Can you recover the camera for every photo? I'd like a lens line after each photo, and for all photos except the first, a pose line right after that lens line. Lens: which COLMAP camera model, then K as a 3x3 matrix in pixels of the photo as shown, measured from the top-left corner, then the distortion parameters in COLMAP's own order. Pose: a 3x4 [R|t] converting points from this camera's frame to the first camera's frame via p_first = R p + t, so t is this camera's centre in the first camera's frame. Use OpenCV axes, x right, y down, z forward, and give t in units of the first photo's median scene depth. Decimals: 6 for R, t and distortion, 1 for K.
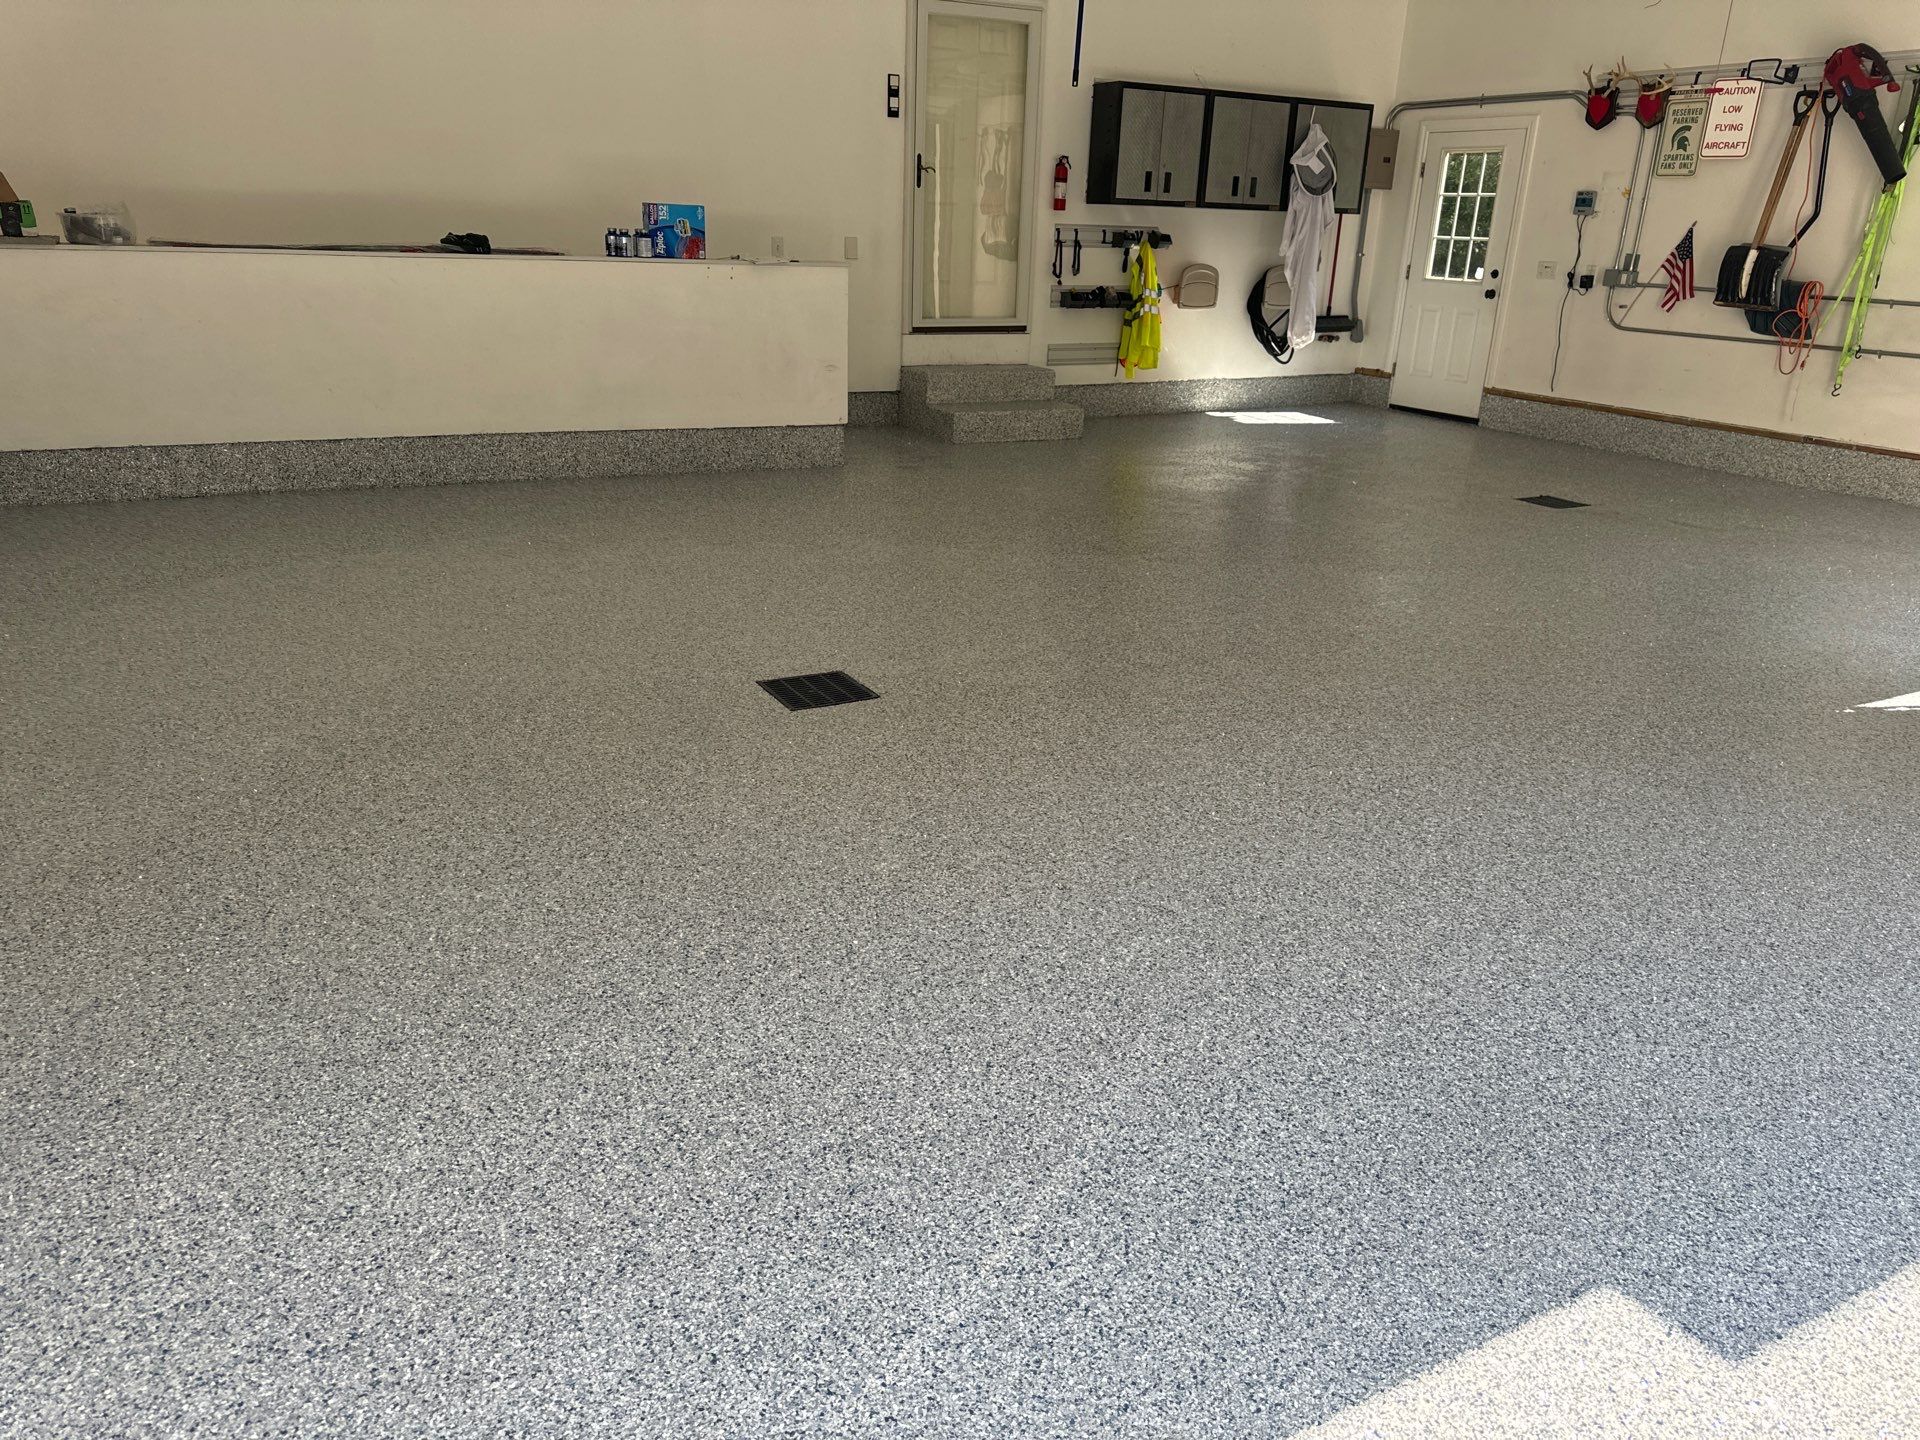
lens RADIAL K [[1415.0, 0, 970.1], [0, 1415.0, 716.7], [0, 0, 1]] dist [-0.001623, -0.009100]
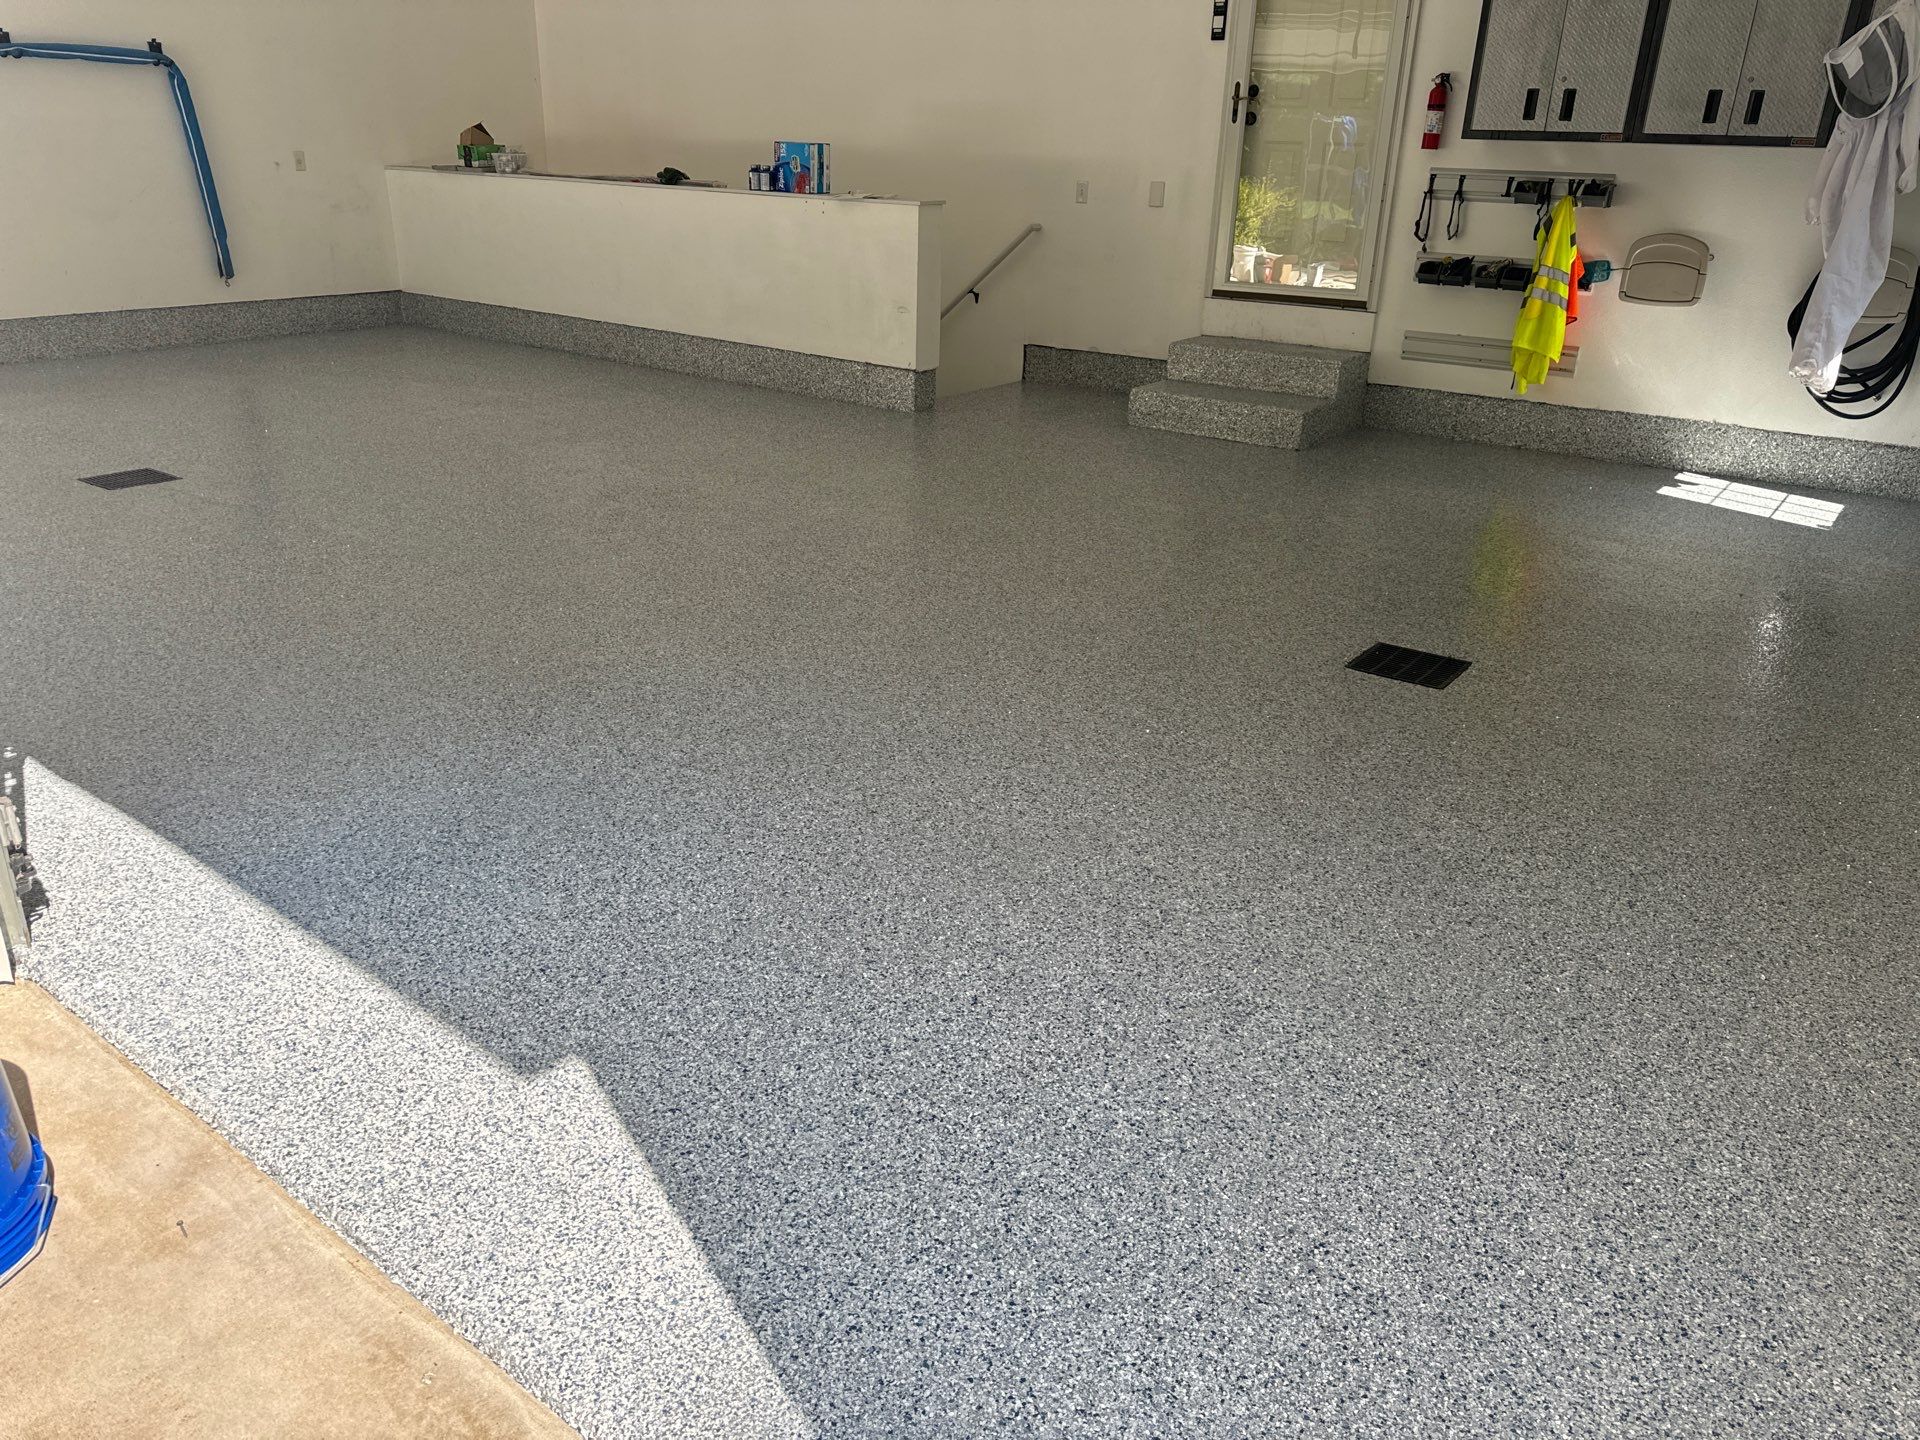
lens RADIAL K [[1417.5, 0, 977.7], [0, 1417.5, 729.2], [0, 0, 1]] dist [-0.001574, -0.003848]
pose [[0.420689, 0.329589, -0.845217, 0.705981], [-0.311052, 0.927600, 0.206894, -0.161742], [0.852213, 0.175869, 0.492750, 0.503082]]
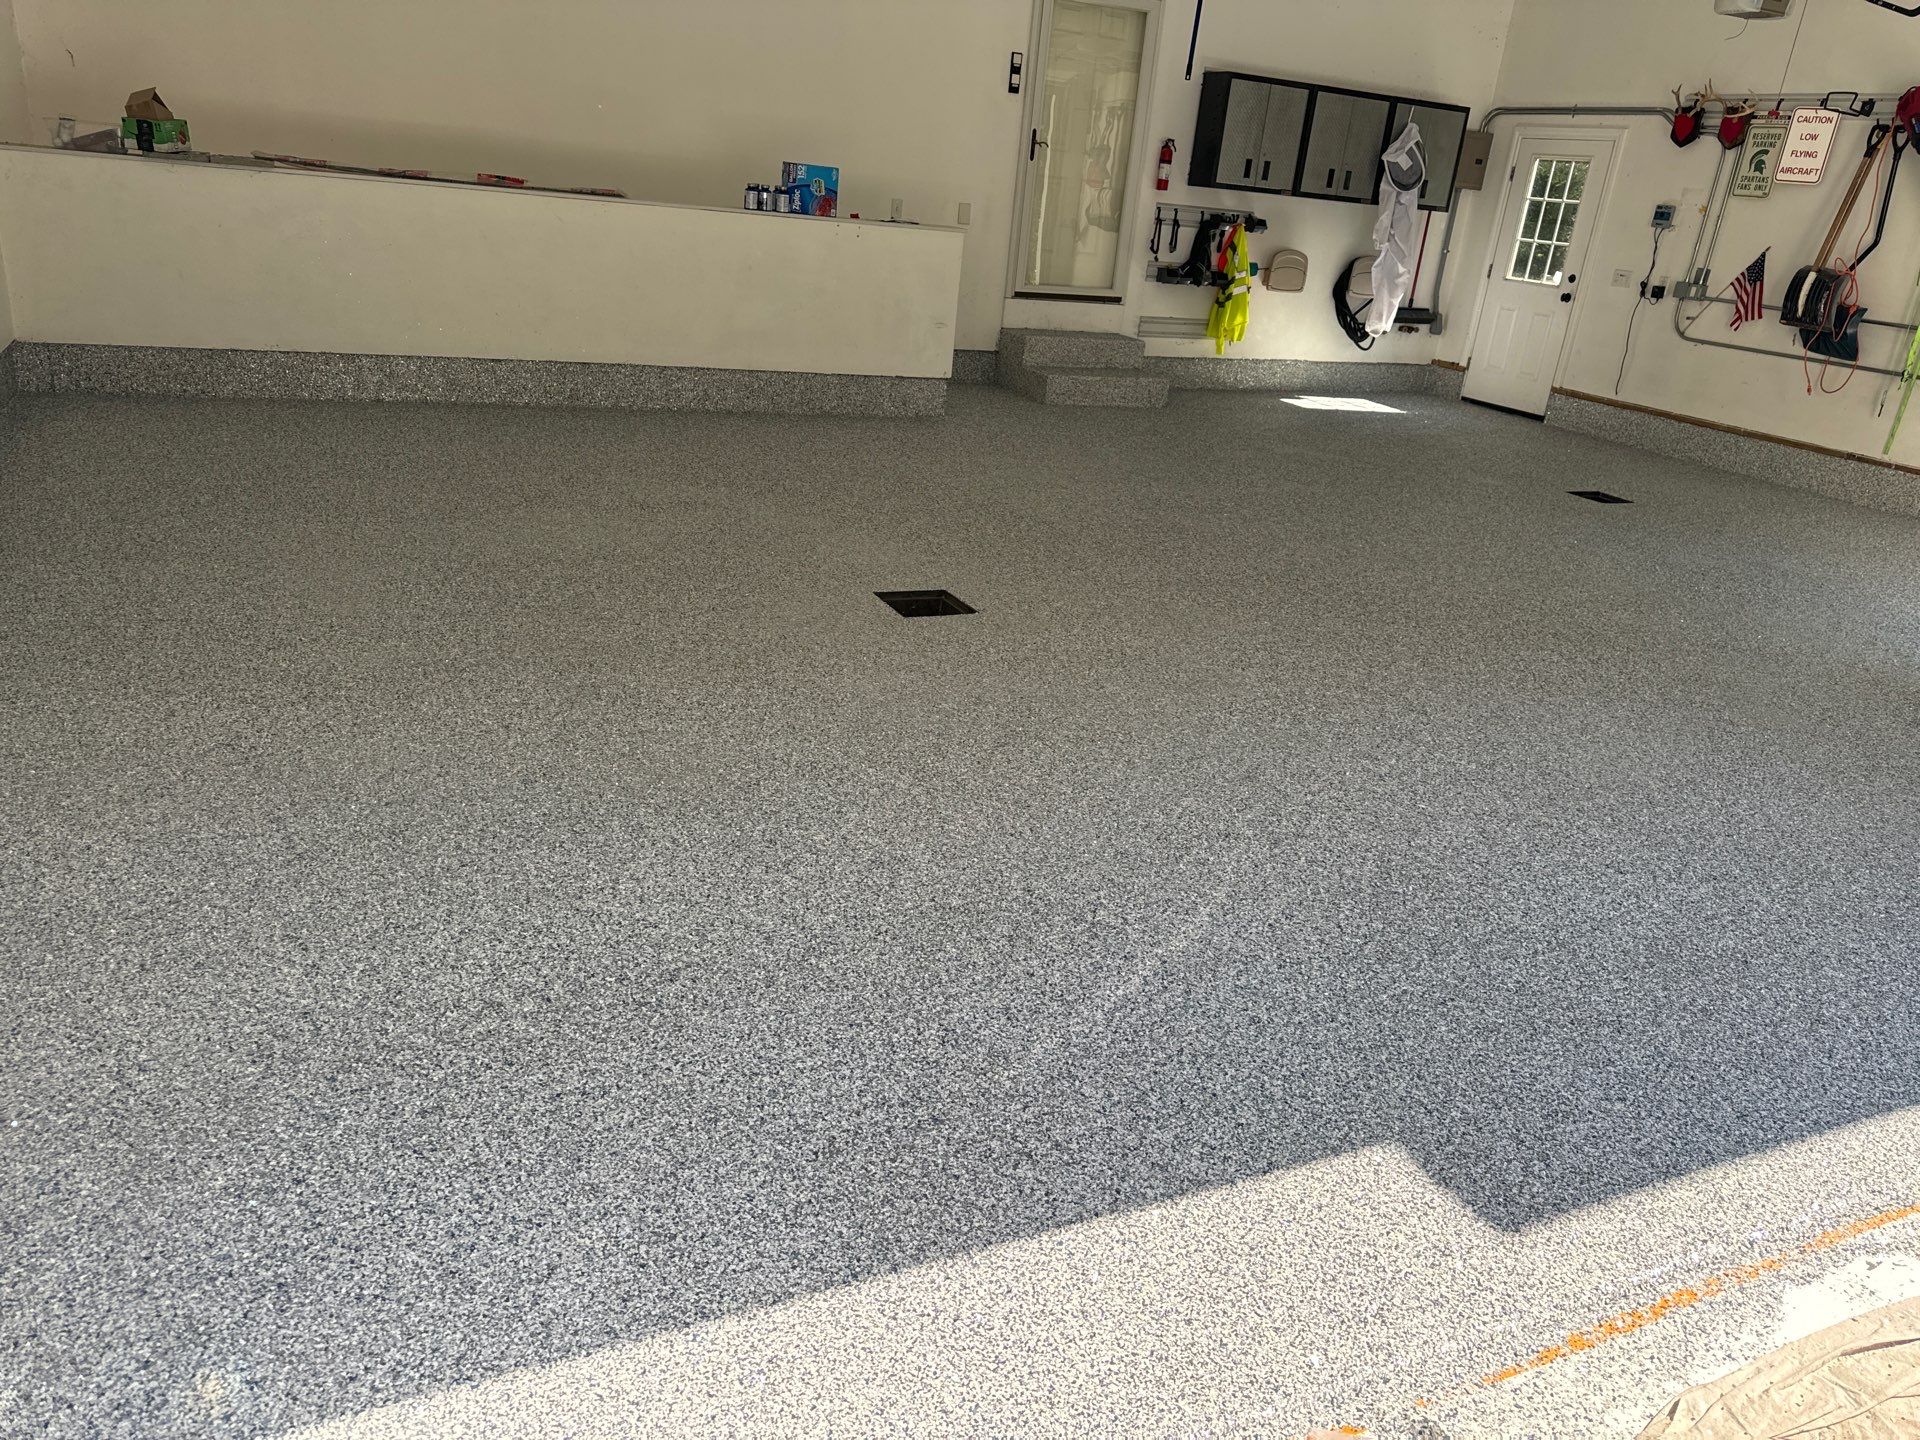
lens RADIAL K [[1417.5, 0, 977.7], [0, 1417.5, 729.2], [0, 0, 1]] dist [-0.001574, -0.003848]
pose [[0.996457, 0.077859, -0.031810, -0.009393], [-0.076799, 0.996491, 0.033277, 0.020229], [0.034289, -0.030717, 0.998940, -0.079897]]
